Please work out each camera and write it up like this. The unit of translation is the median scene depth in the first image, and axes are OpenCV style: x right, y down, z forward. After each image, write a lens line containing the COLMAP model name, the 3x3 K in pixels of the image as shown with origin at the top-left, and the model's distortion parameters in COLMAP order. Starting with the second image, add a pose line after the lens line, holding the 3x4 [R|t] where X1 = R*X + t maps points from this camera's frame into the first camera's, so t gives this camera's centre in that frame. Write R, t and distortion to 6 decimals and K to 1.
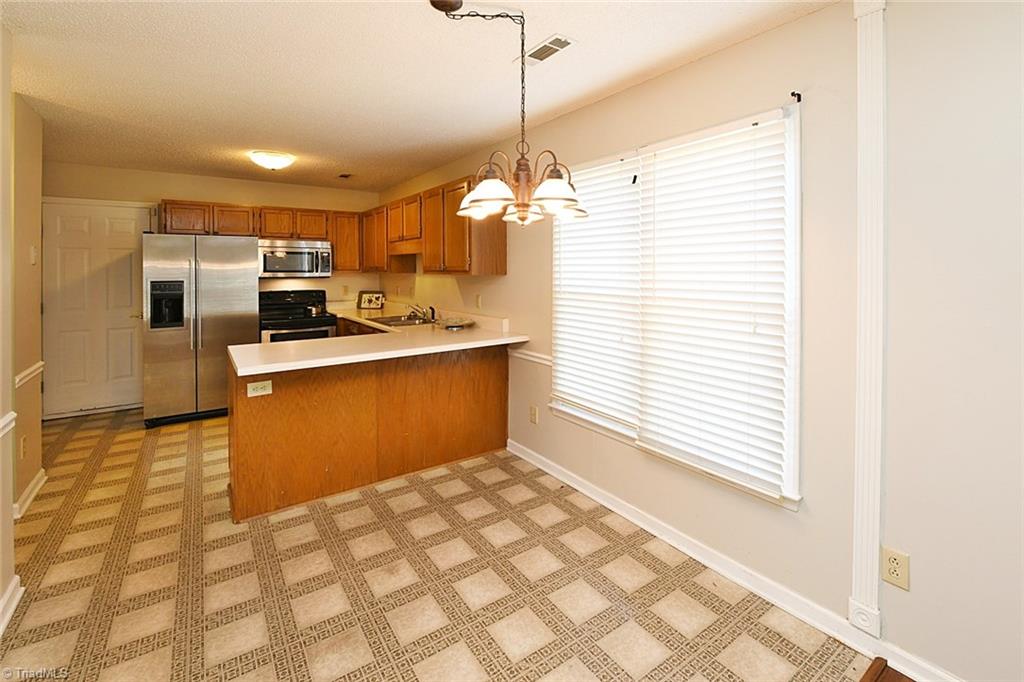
lens RADIAL K [[457.4, 0, 514.4], [0, 457.4, 275.5], [0, 0, 1]] dist [-0.004750, -0.000416]
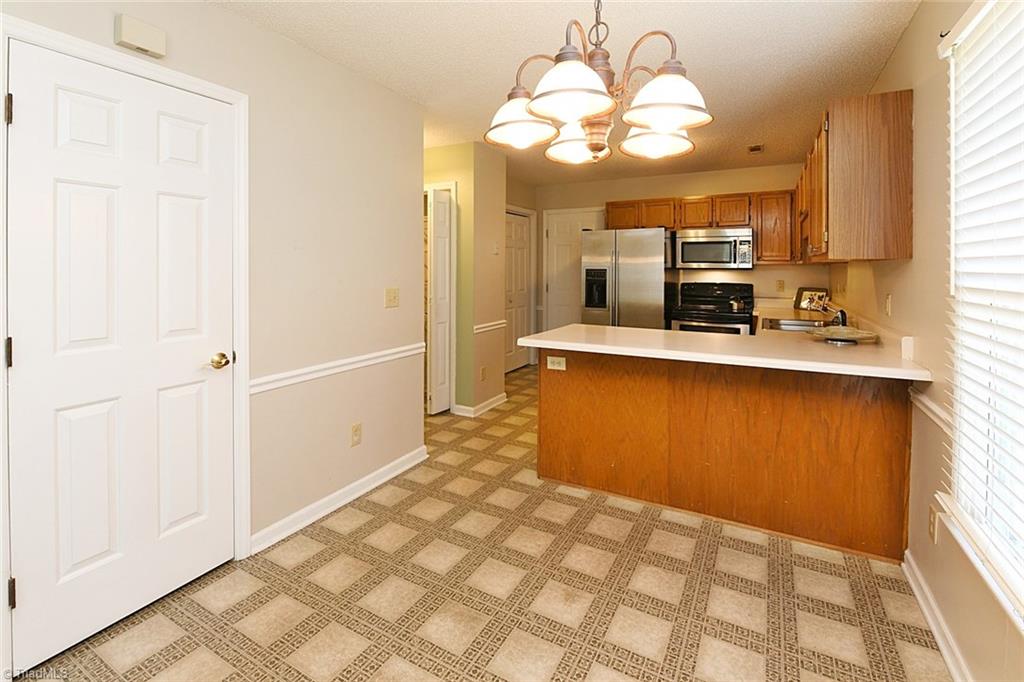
lens RADIAL K [[457.4, 0, 514.4], [0, 457.4, 275.5], [0, 0, 1]] dist [-0.004750, -0.000416]
pose [[0.448688, 0.018530, -0.893496, 0.227097], [-0.018251, 0.999767, 0.011568, 0.018926], [0.893502, 0.011117, 0.448921, 0.268513]]
